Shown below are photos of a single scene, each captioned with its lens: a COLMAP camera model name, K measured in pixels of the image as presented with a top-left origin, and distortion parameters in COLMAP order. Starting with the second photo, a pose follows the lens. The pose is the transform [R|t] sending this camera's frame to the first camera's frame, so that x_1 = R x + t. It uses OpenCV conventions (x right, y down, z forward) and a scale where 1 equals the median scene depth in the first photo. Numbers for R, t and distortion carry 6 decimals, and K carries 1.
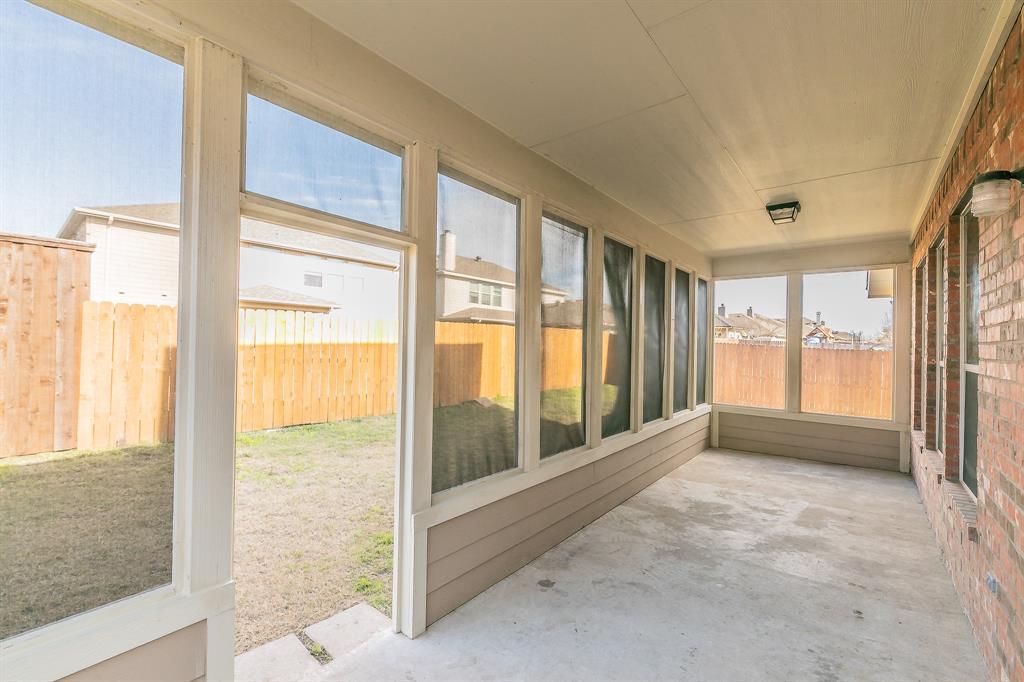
lens RADIAL K [[448.9, 0, 512.2], [0, 448.9, 343.3], [0, 0, 1]] dist [0.001286, -0.000225]
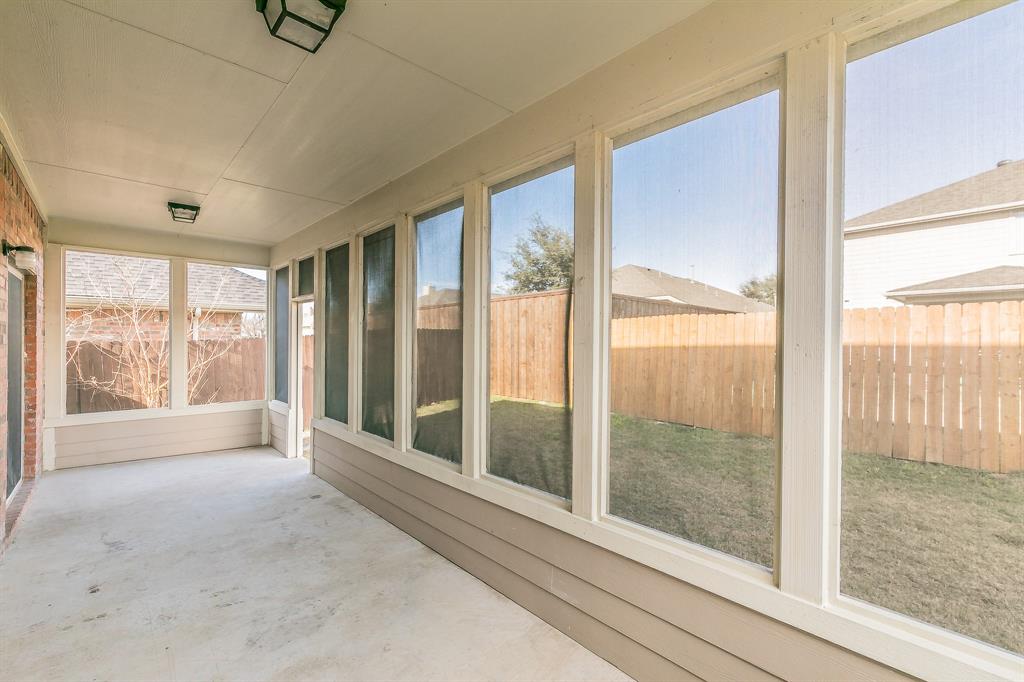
lens RADIAL K [[448.9, 0, 512.2], [0, 448.9, 343.3], [0, 0, 1]] dist [0.001286, -0.000225]
pose [[-0.167481, -0.010513, -0.985819, 1.307864], [-0.008567, 0.999921, -0.009208, 0.019415], [0.985838, 0.006903, -0.167557, 1.694445]]
